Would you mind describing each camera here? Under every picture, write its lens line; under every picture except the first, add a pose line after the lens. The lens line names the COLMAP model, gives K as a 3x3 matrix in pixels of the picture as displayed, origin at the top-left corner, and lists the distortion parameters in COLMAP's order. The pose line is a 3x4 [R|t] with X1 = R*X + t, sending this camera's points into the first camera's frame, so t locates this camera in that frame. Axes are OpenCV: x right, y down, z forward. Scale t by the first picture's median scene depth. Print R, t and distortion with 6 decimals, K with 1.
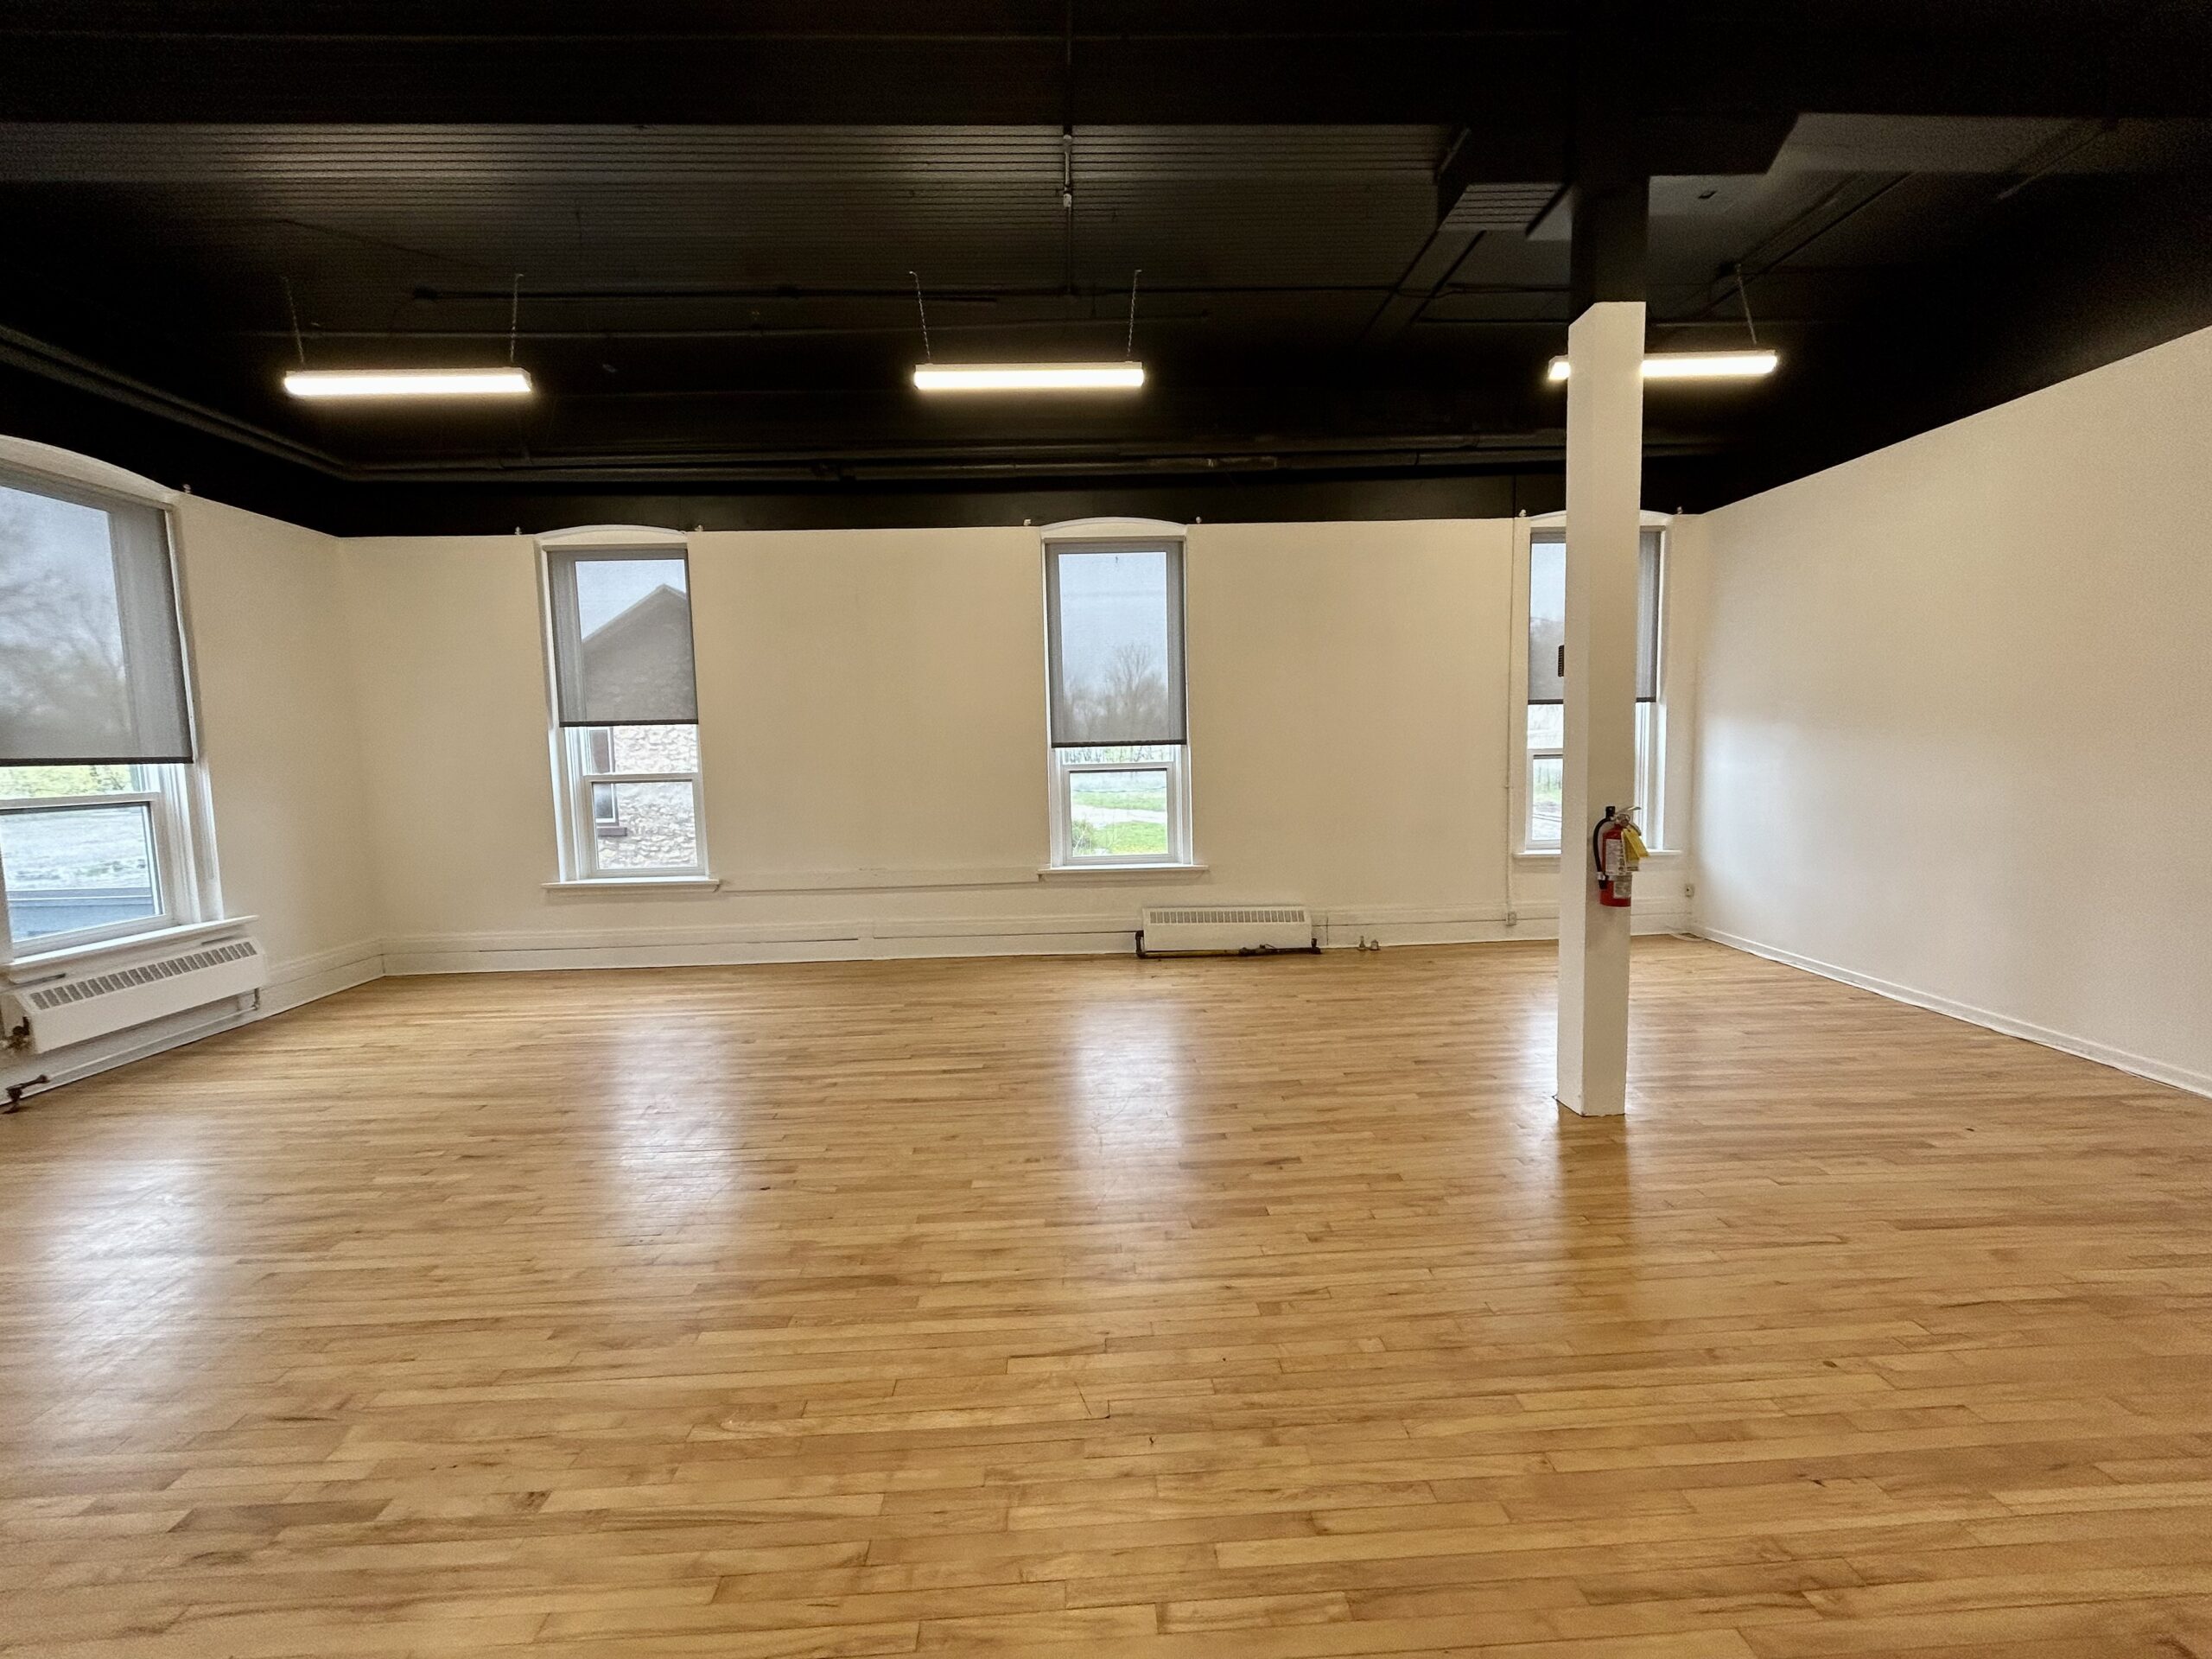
lens RADIAL K [[887.0, 0, 1102.3], [0, 887.0, 823.7], [0, 0, 1]] dist [-0.002430, 0.001150]
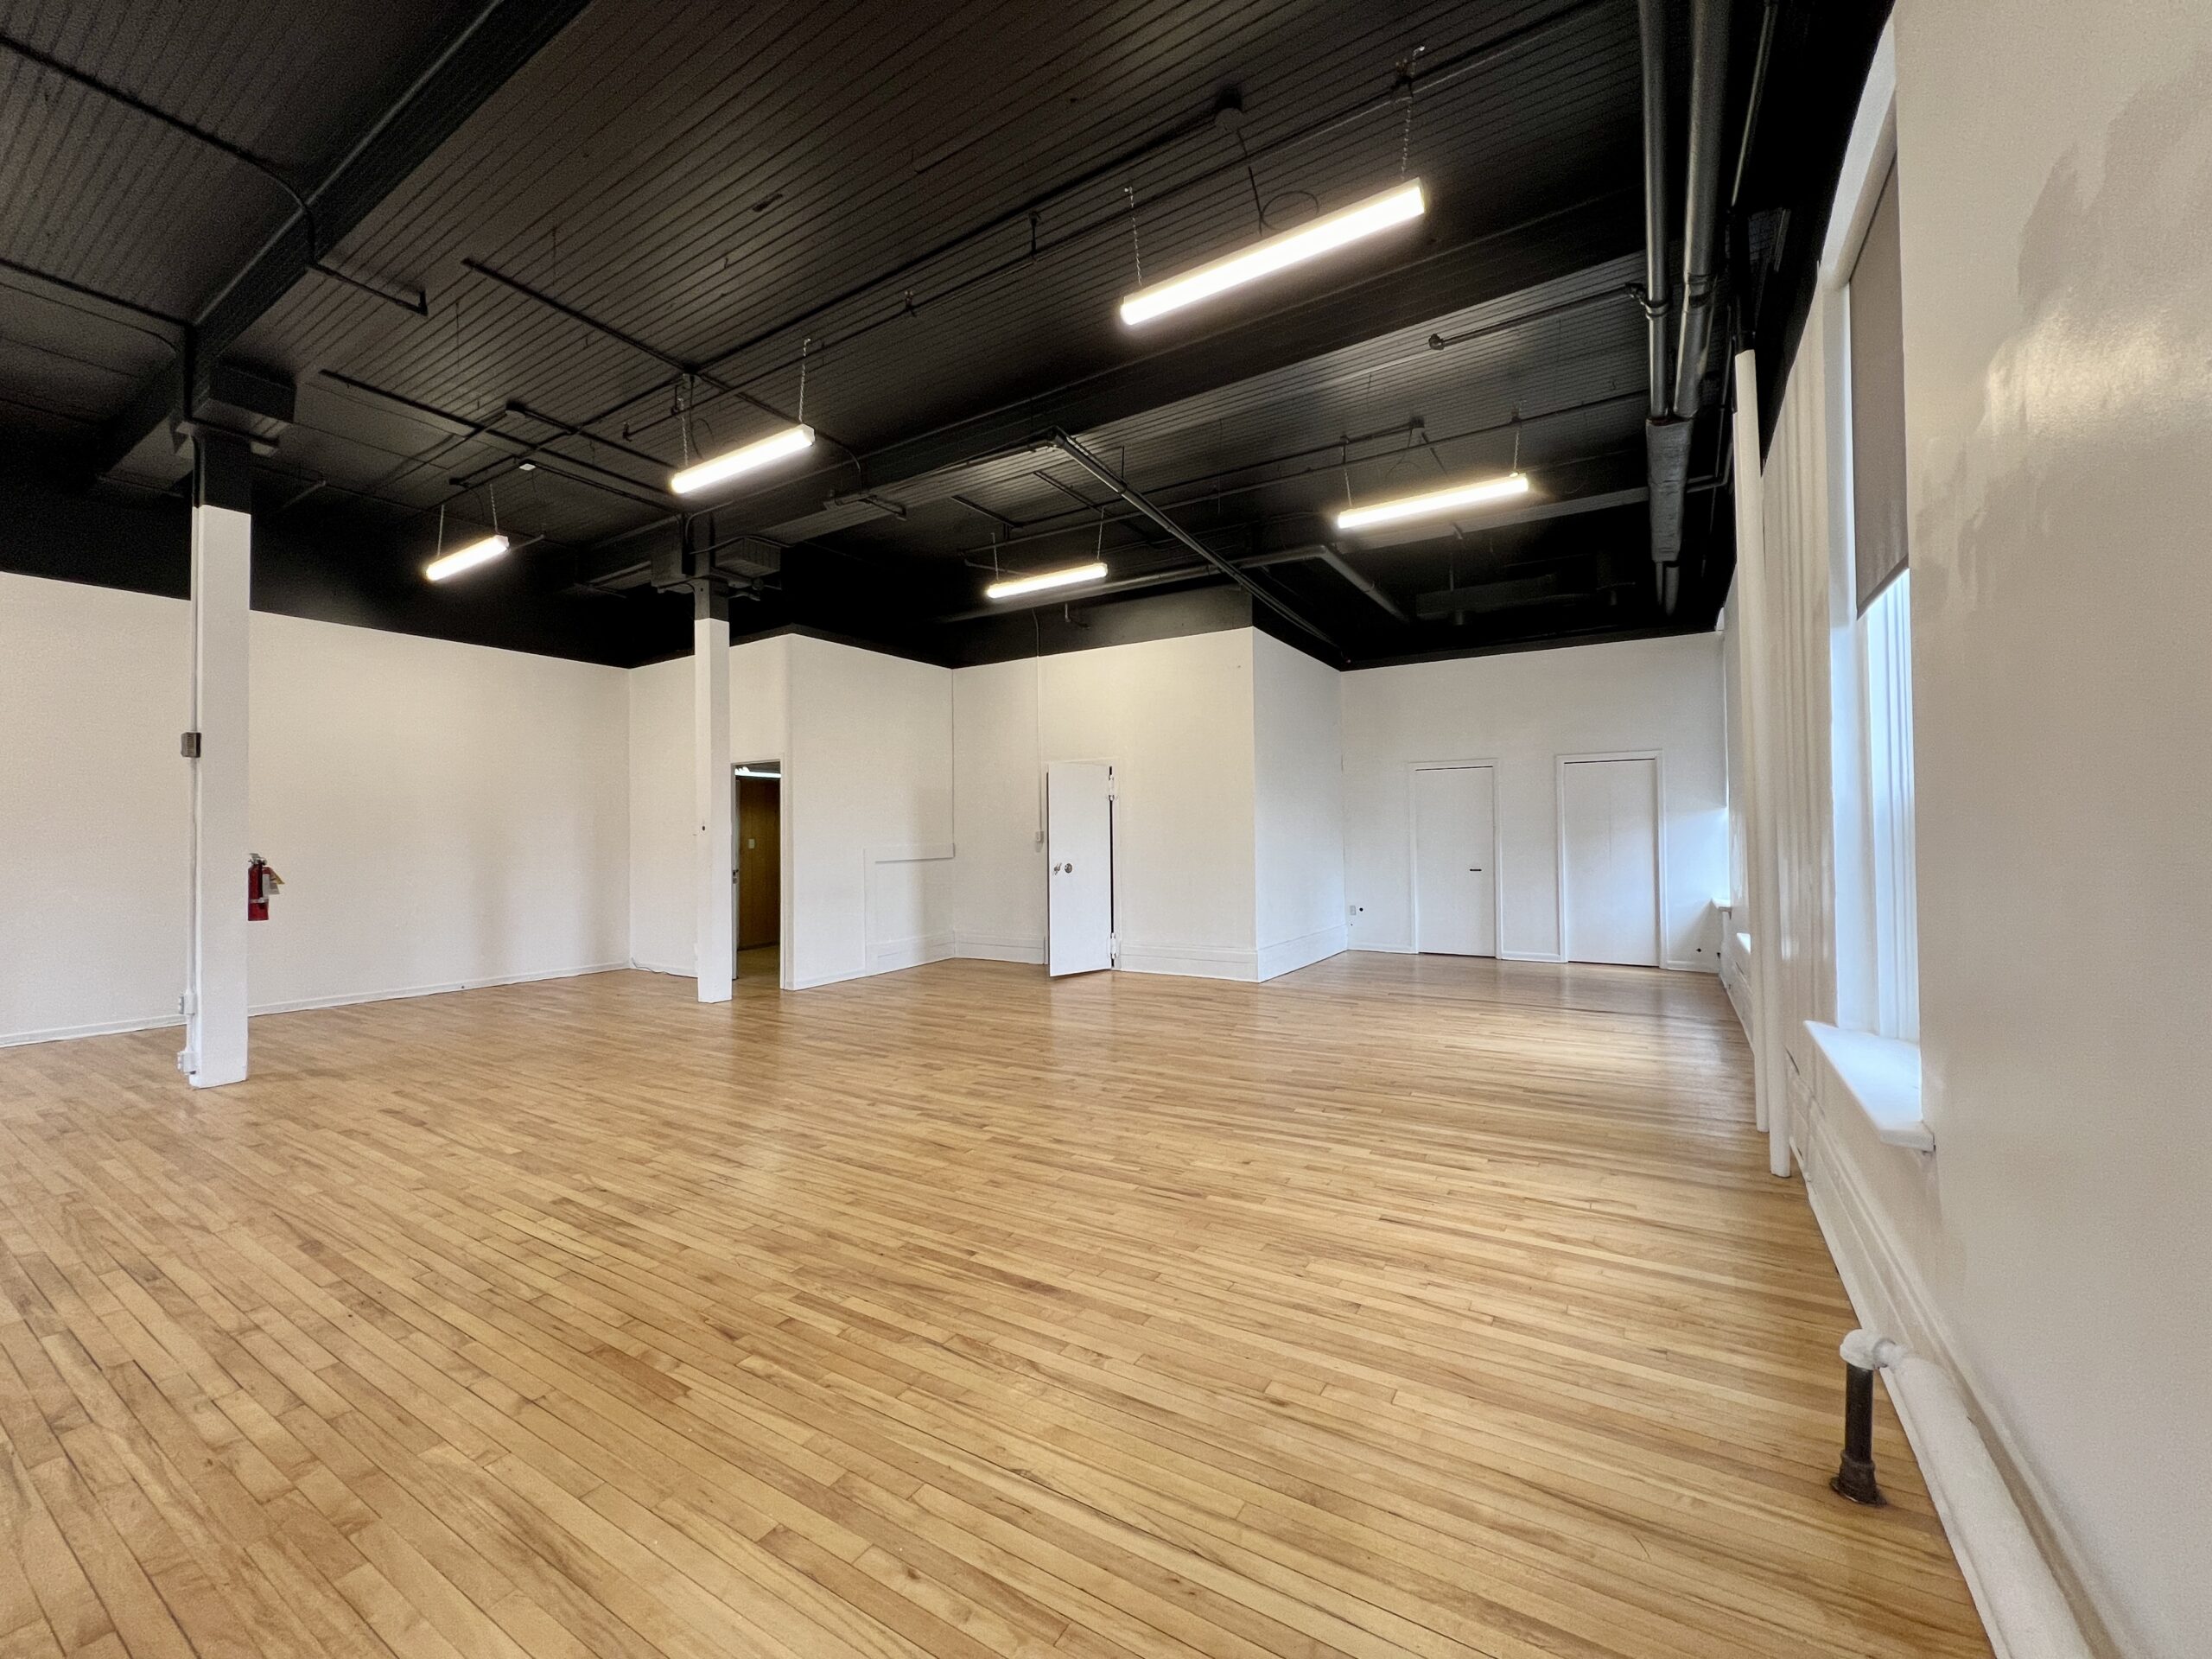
lens RADIAL K [[883.5, 0, 1102.5], [0, 883.5, 823.1], [0, 0, 1]] dist [-0.001479, -0.000268]
pose [[-0.826277, 0.040477, 0.561808, -0.804481], [0.077868, 0.996046, 0.042762, -0.011467], [-0.557856, 0.079080, -0.826162, 0.818985]]
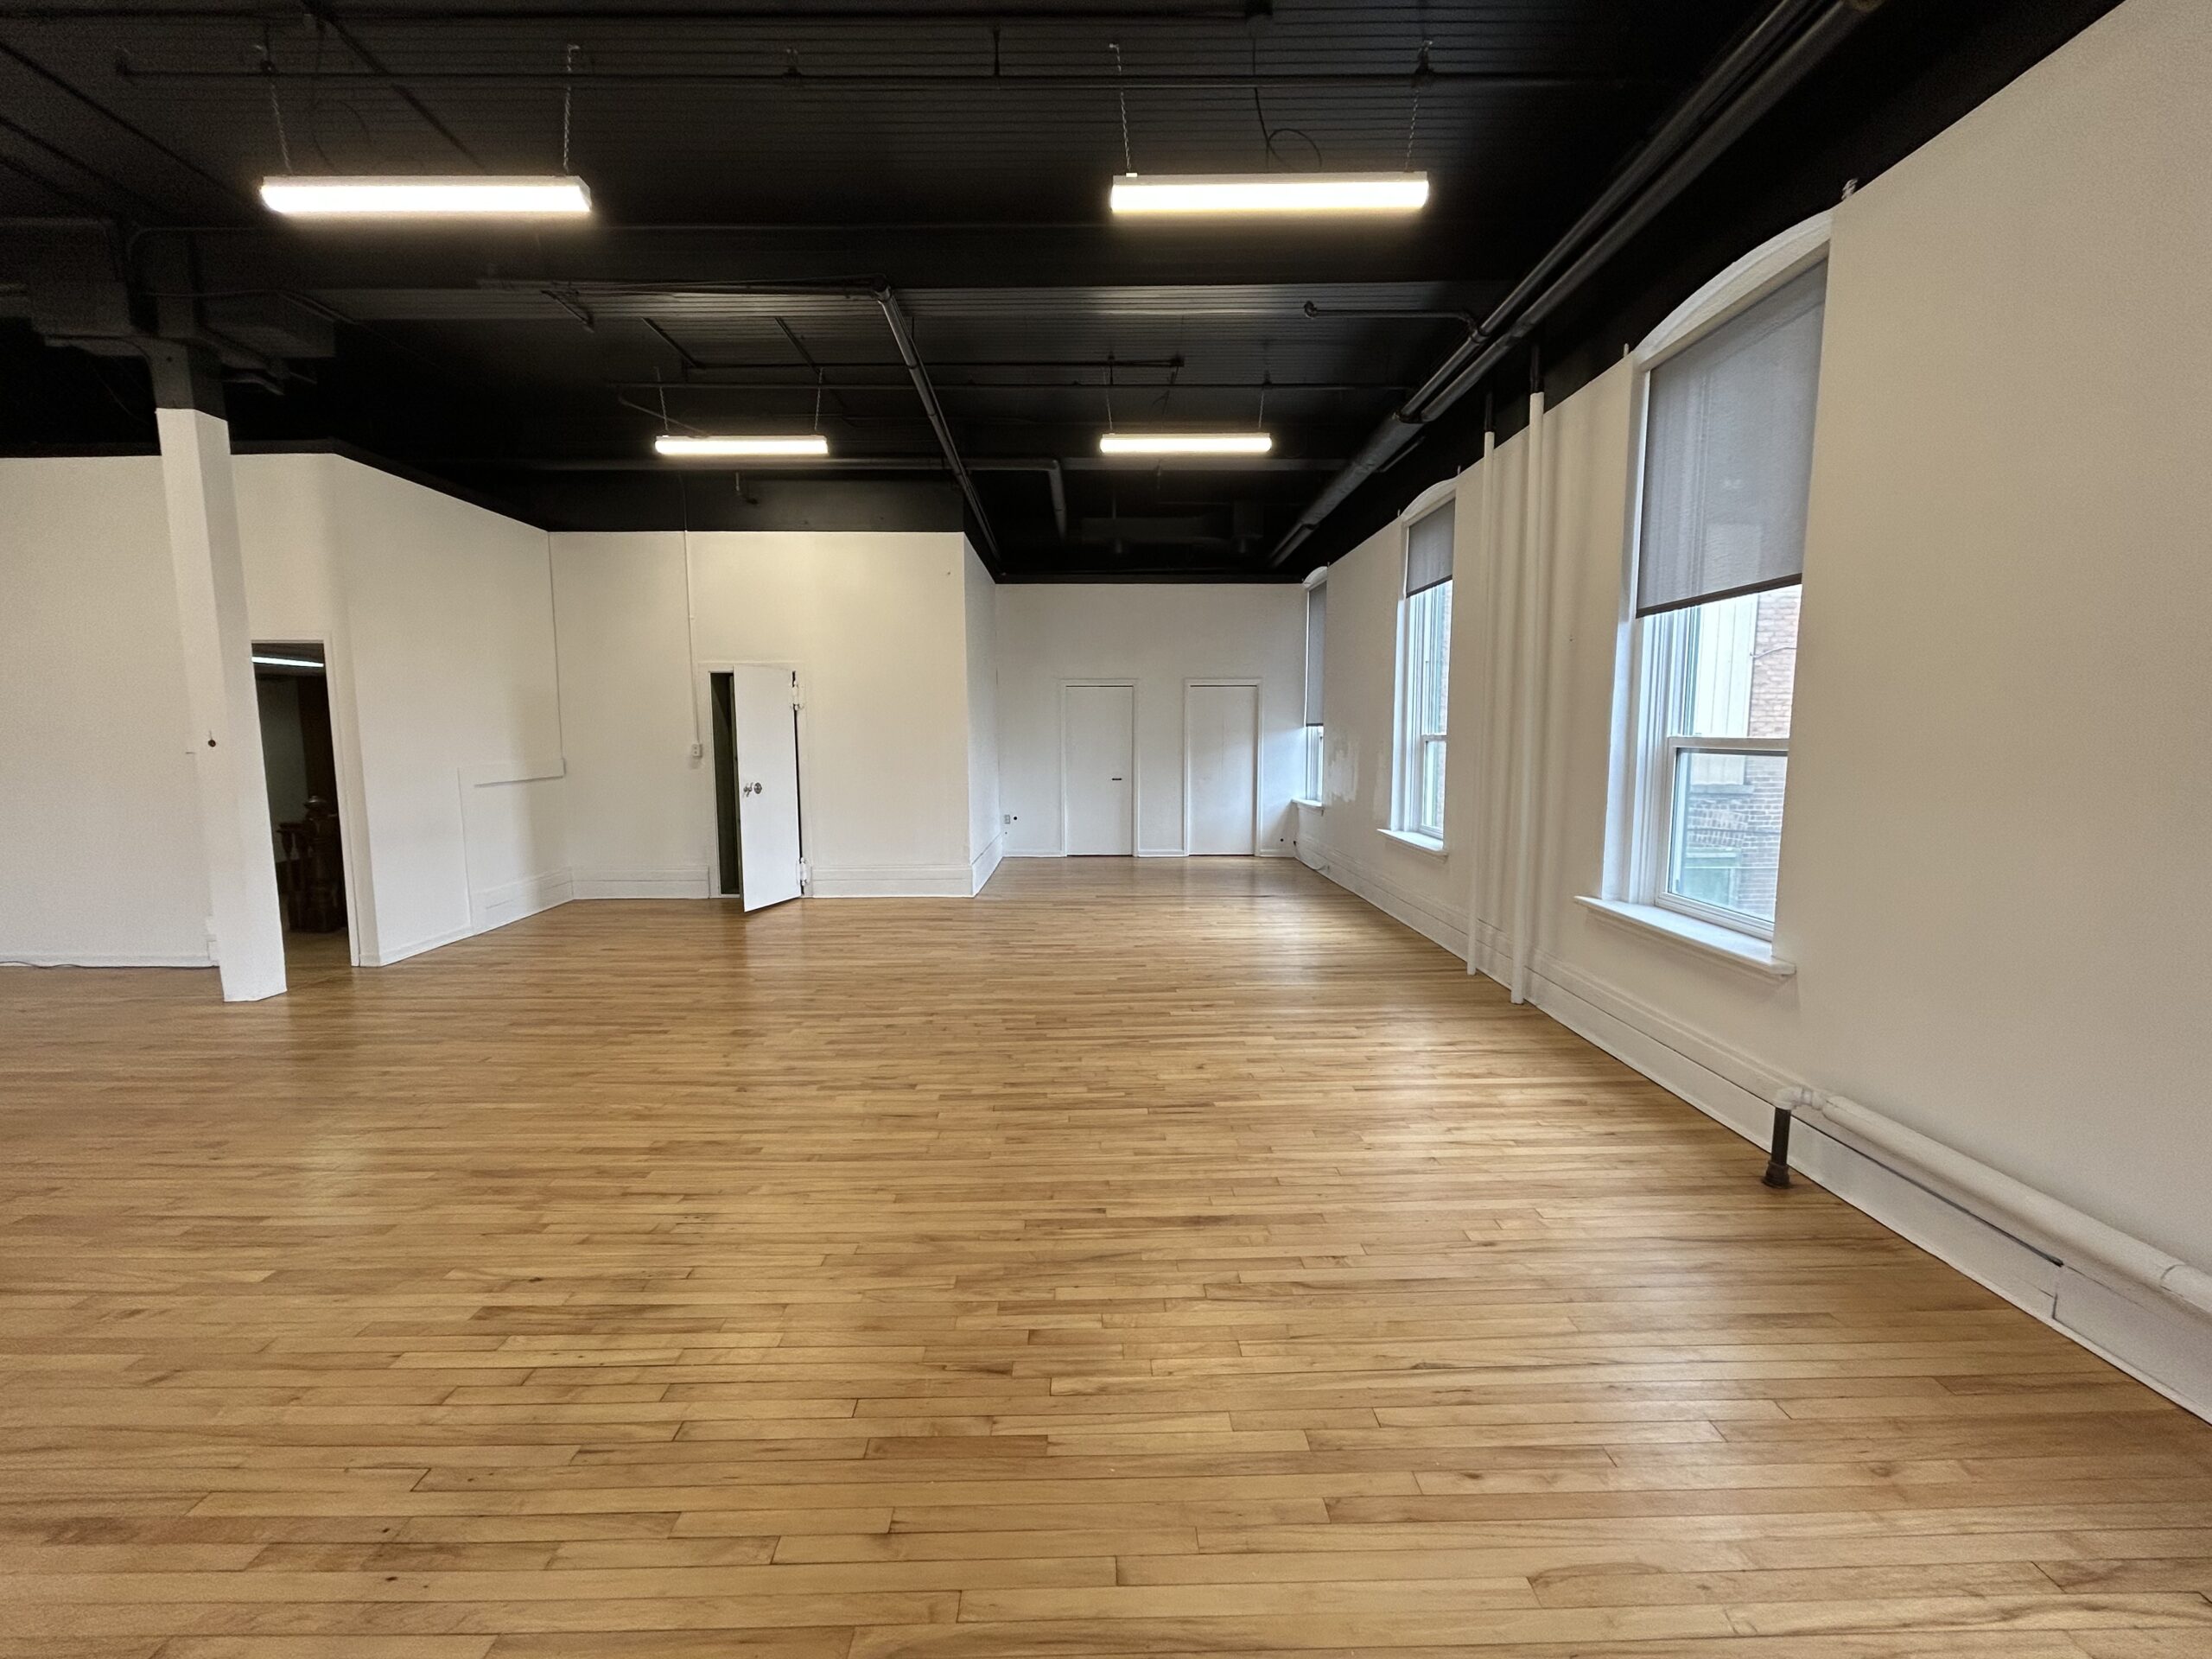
lens RADIAL K [[887.0, 0, 1101.8], [0, 887.0, 826.7], [0, 0, 1]] dist [-0.002430, 0.001150]
pose [[-0.999337, 0.022709, 0.028442, -0.484562], [0.027699, 0.981472, 0.189590, -0.051279], [-0.023610, 0.190253, -0.981451, 0.901730]]
